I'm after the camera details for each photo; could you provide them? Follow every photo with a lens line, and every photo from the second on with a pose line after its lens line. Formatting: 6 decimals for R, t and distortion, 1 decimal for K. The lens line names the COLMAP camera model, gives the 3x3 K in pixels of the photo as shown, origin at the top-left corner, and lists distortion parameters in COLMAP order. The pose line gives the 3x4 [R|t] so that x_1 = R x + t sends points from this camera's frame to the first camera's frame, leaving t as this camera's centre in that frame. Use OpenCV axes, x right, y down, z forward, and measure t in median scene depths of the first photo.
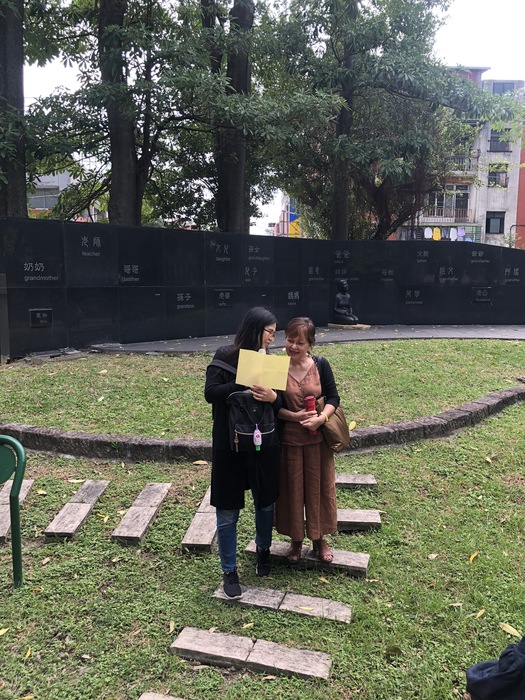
lens RADIAL K [[573.6, 0, 280.8], [0, 573.6, 346.7], [0, 0, 1]] dist [0.025457, 0.000742]
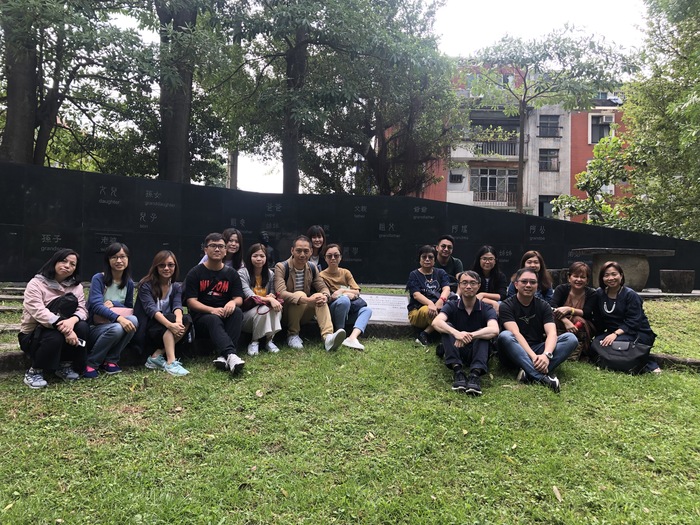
lens RADIAL K [[572.9, 0, 349.5], [0, 572.9, 253.7], [0, 0, 1]] dist [0.013427, 0.005979]
pose [[0.997318, 0.012901, -0.072049, 0.225081], [-0.023792, 0.988030, -0.152418, 0.041371], [0.069220, 0.153724, 0.985686, 0.065549]]
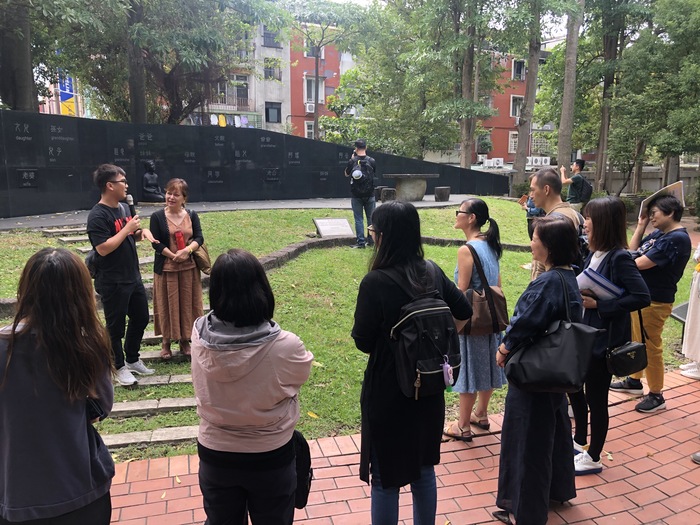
lens RADIAL K [[572.9, 0, 349.5], [0, 572.9, 253.7], [0, 0, 1]] dist [0.013427, 0.005979]
pose [[0.884810, -0.070898, 0.460527, -0.046851], [0.054558, 0.997322, 0.048716, 0.017457], [-0.462747, -0.017979, 0.886308, -0.090112]]
